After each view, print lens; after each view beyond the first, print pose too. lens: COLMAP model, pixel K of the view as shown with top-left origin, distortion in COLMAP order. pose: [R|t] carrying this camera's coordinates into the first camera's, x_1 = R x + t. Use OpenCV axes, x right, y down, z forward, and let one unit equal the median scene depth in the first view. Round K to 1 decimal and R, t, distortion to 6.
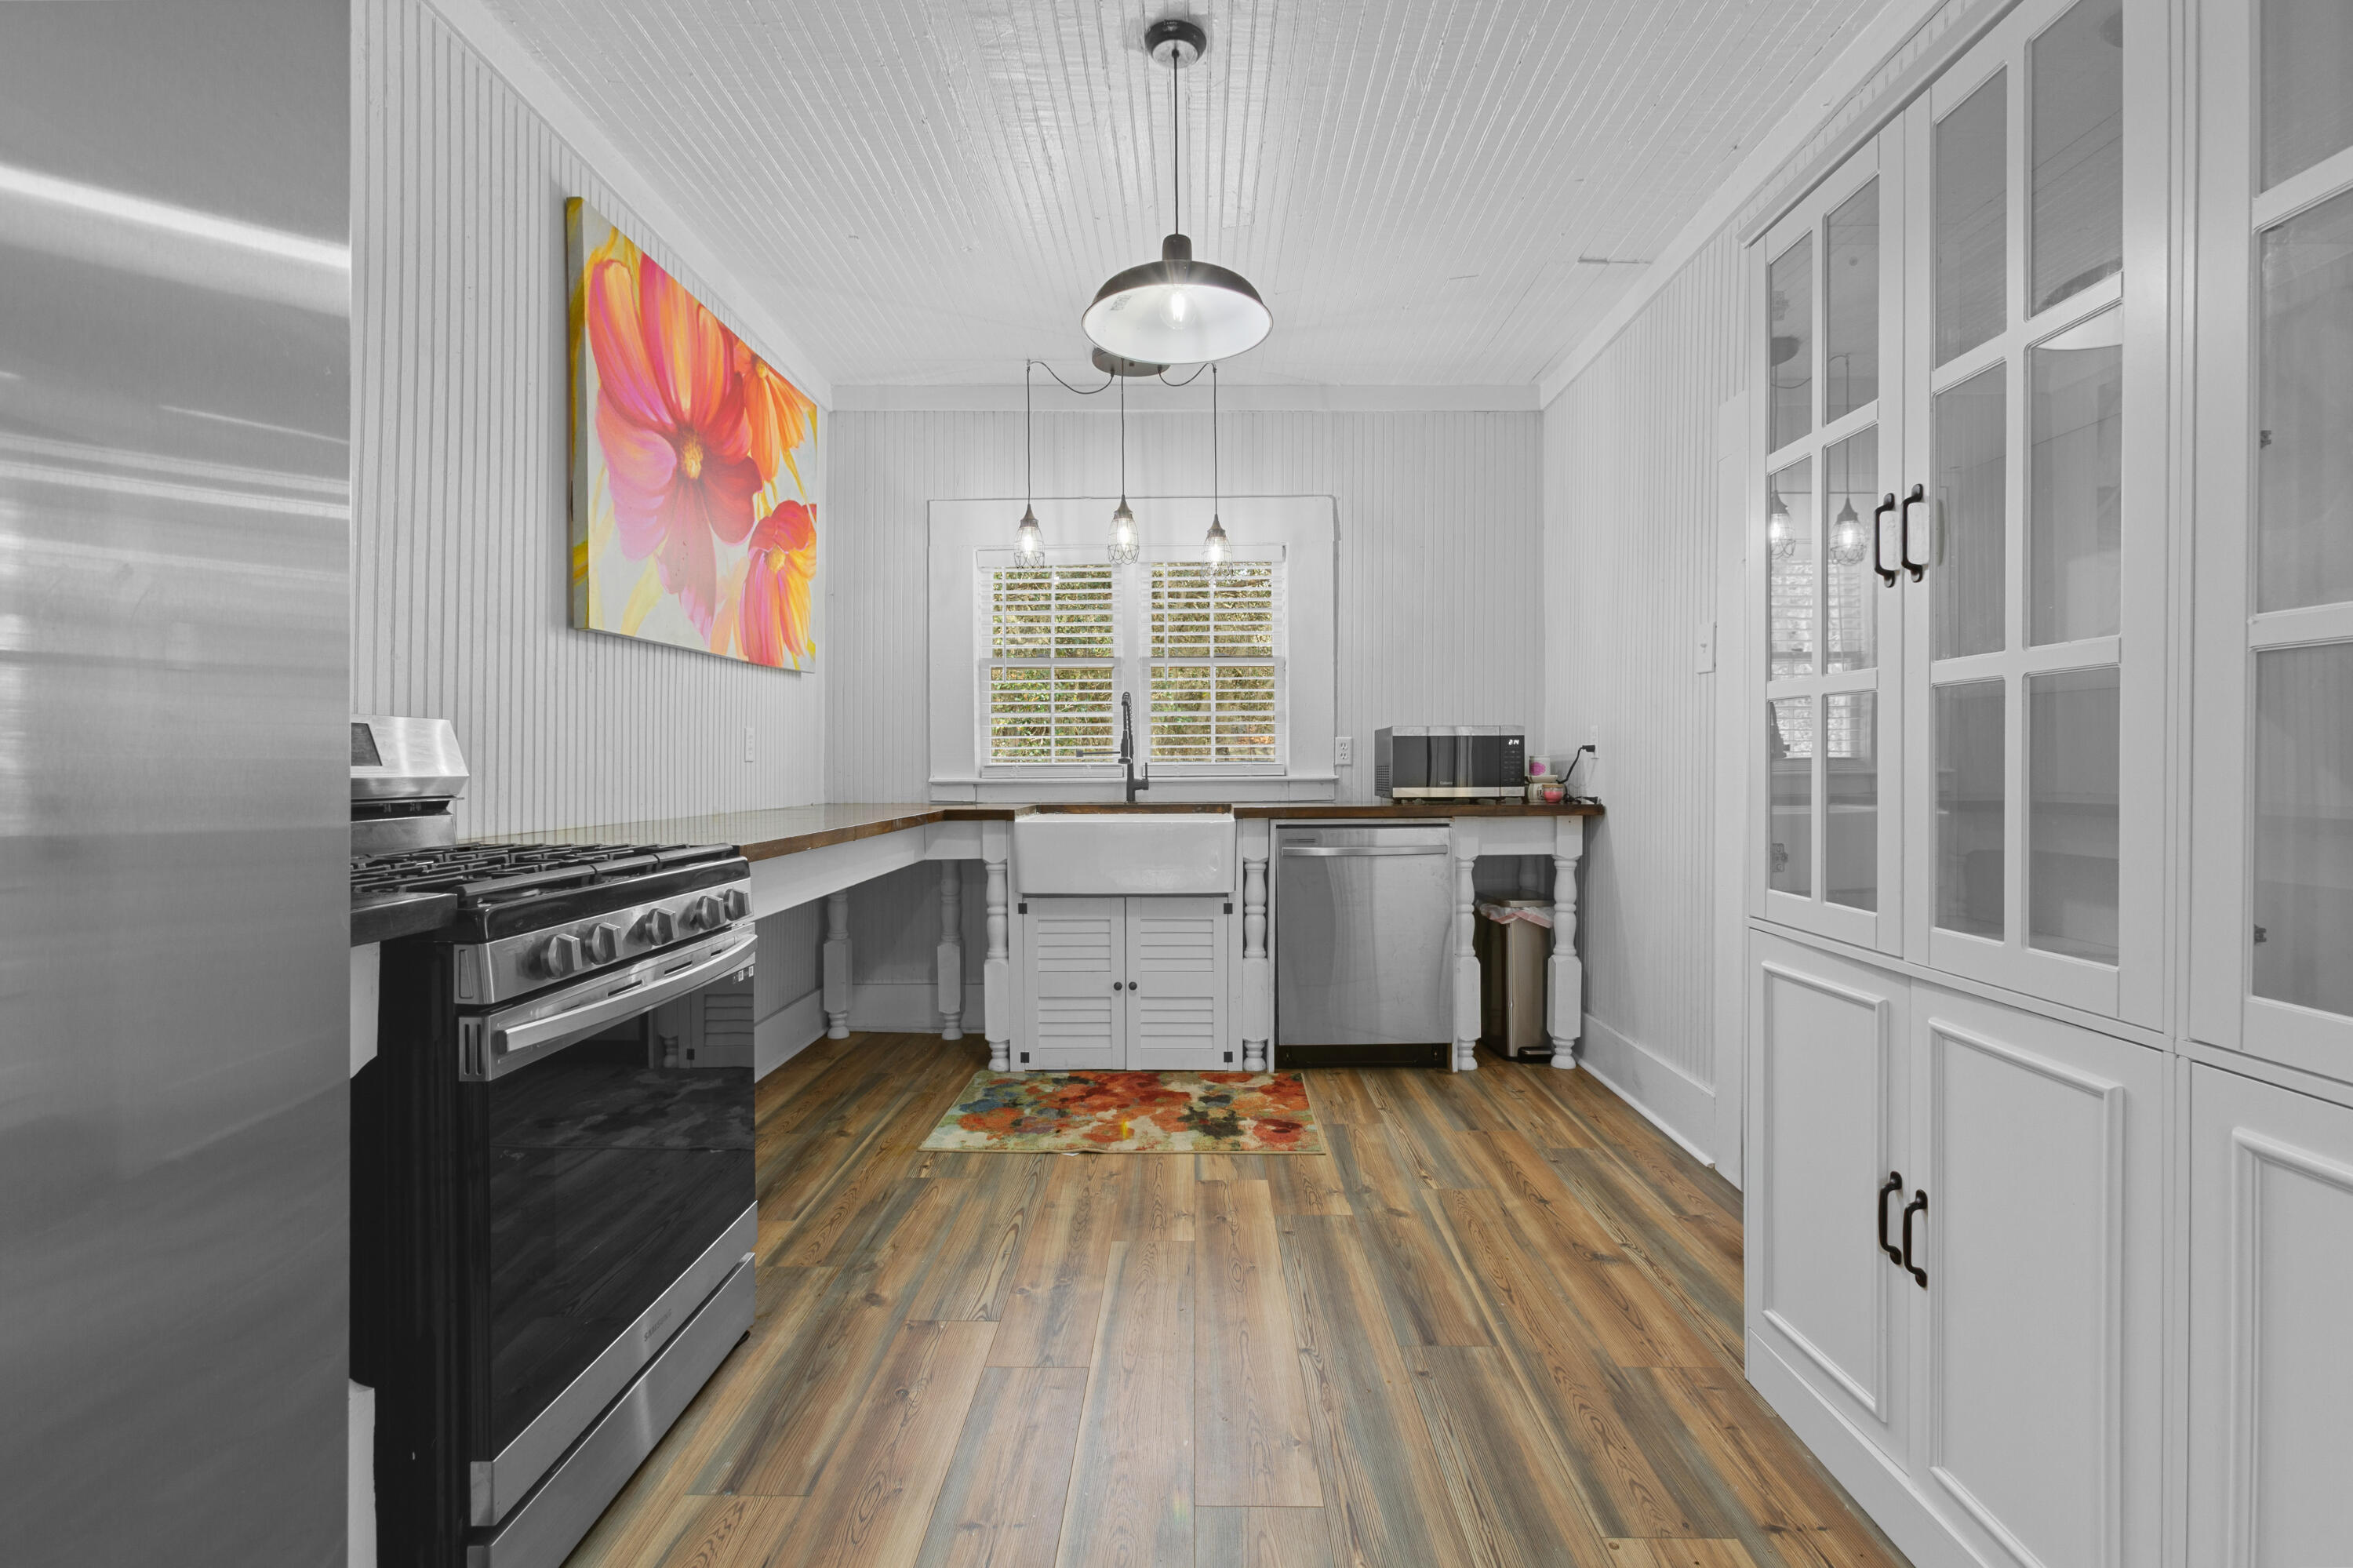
lens RADIAL K [[1065.8, 0, 1181.3], [0, 1065.8, 757.7], [0, 0, 1]] dist [-0.000013, 0.000623]
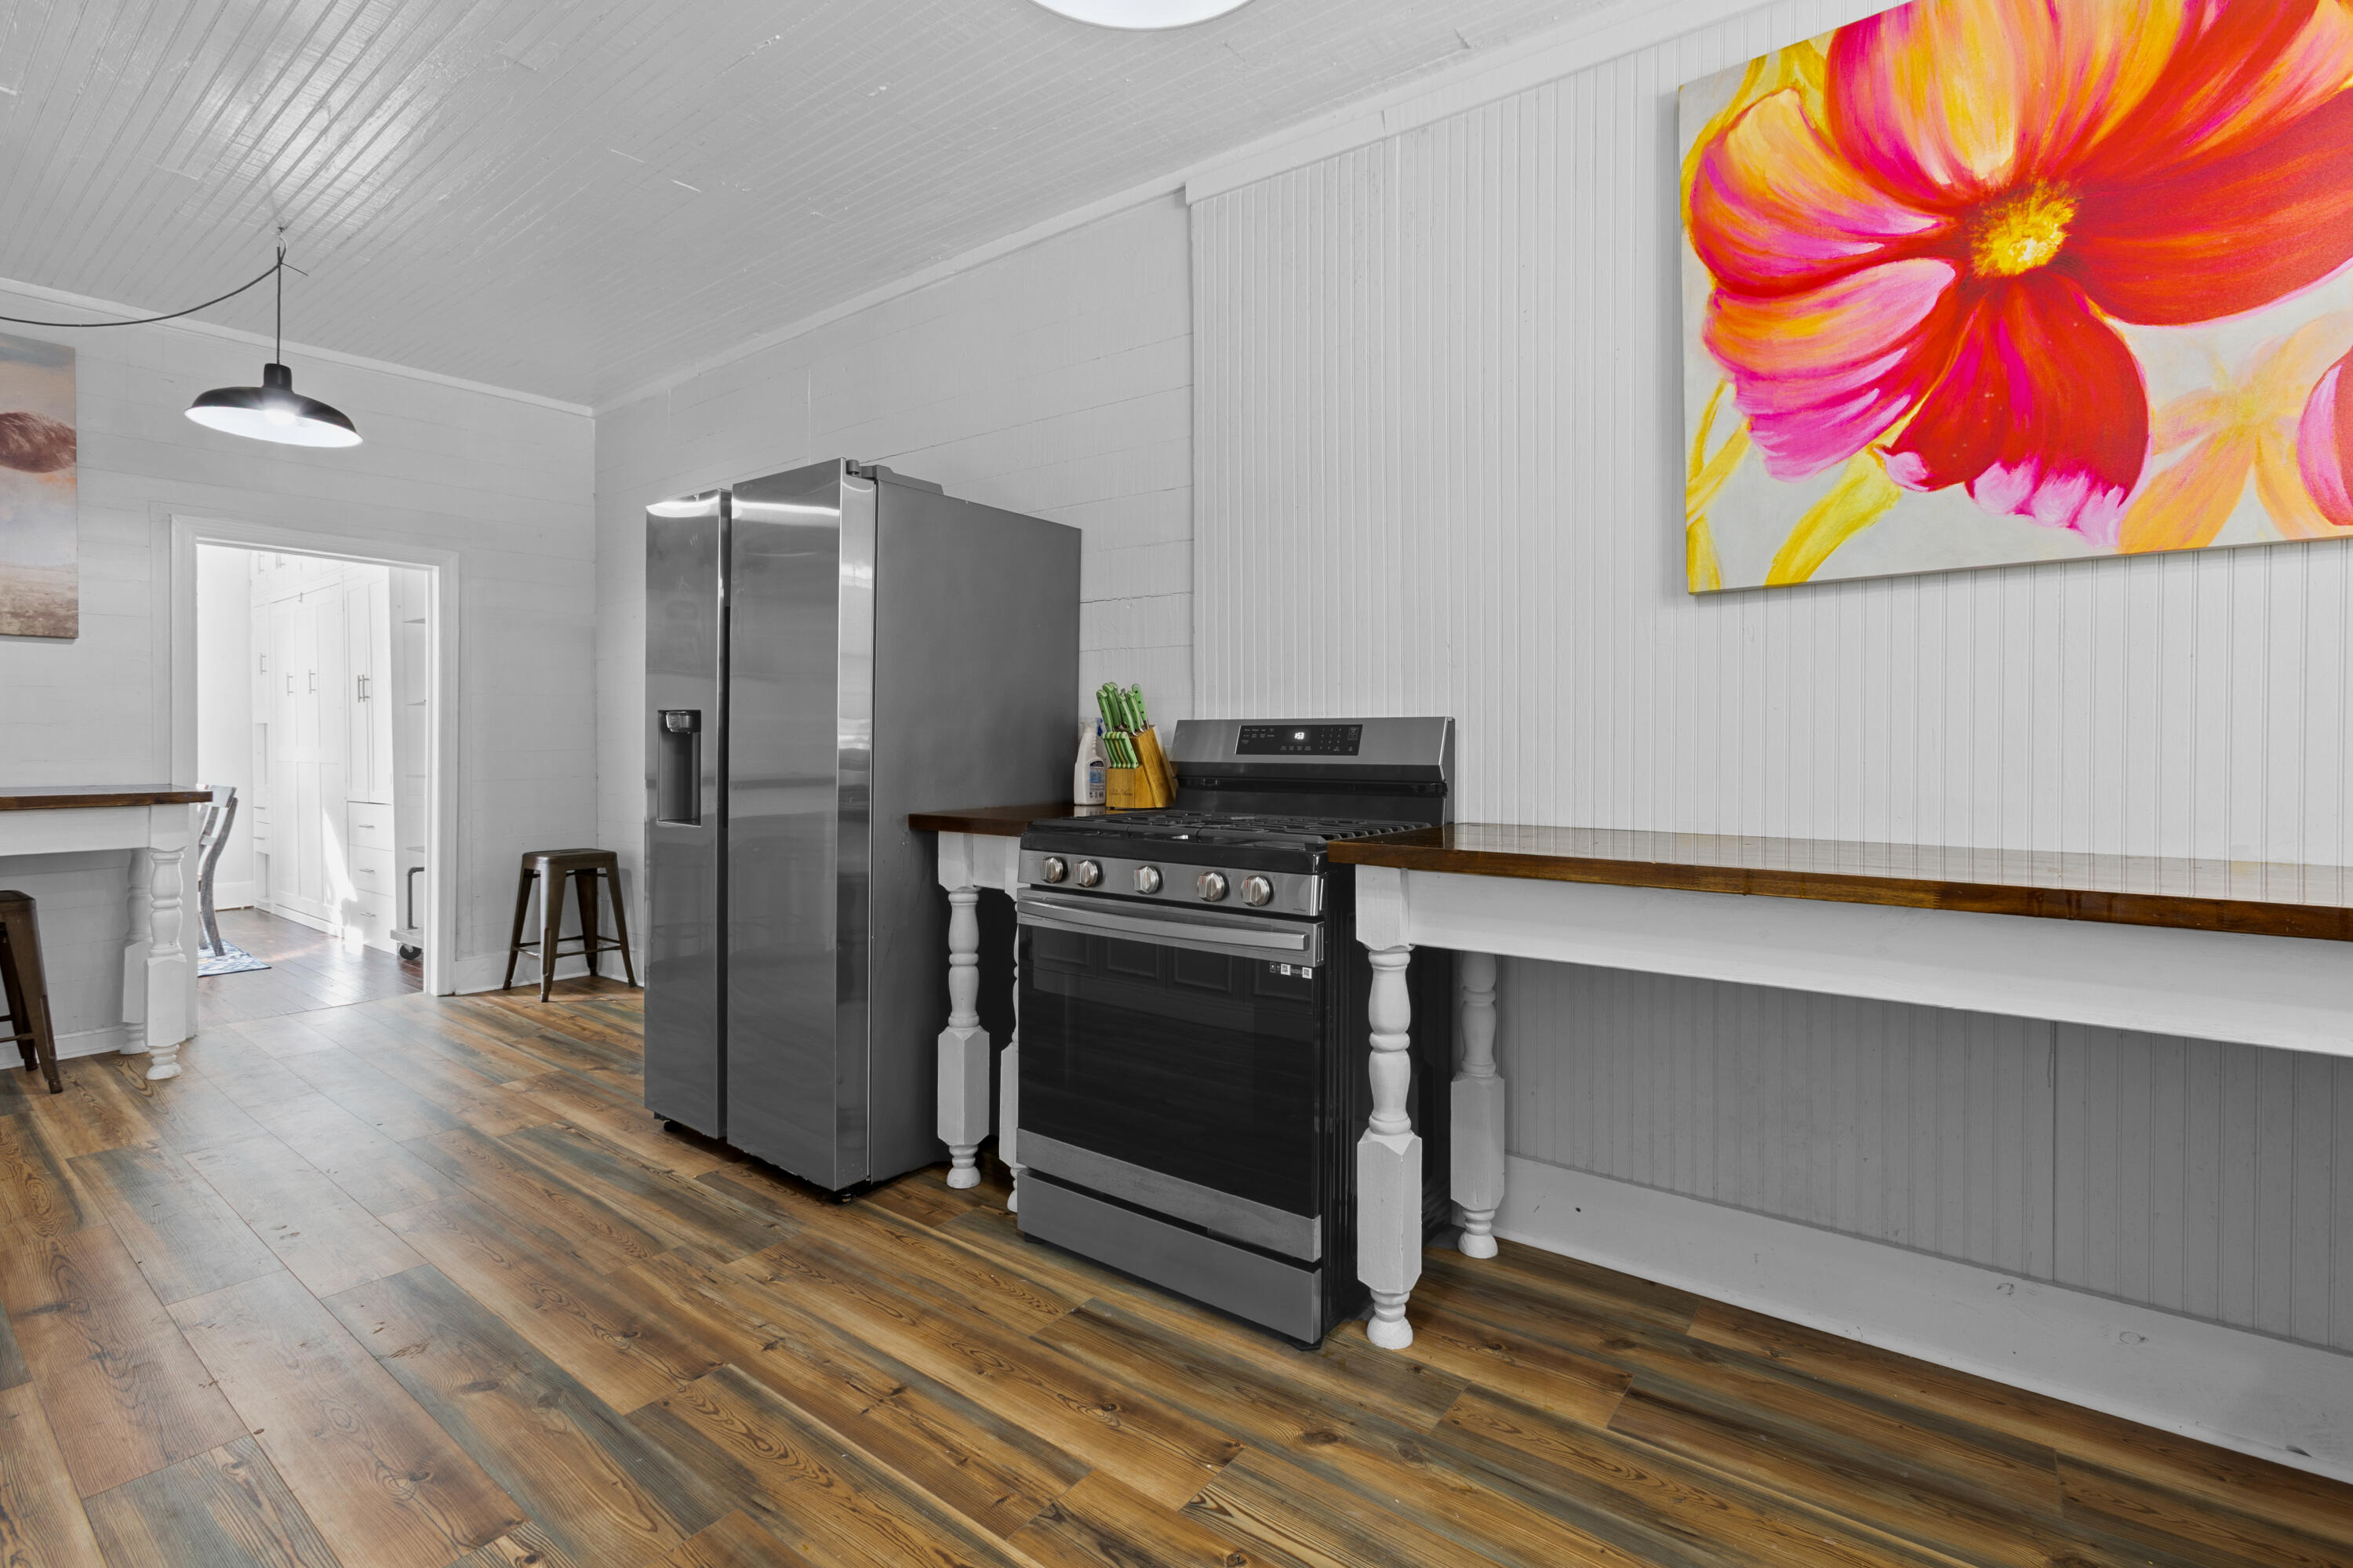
lens RADIAL K [[1065.8, 0, 1181.3], [0, 1065.8, 757.7], [0, 0, 1]] dist [-0.000013, 0.000623]
pose [[-0.600838, 0.000690, -0.799371, 0.382318], [0.005004, 0.999983, -0.002897, 0.006761], [0.799355, -0.005741, -0.600831, 1.323239]]
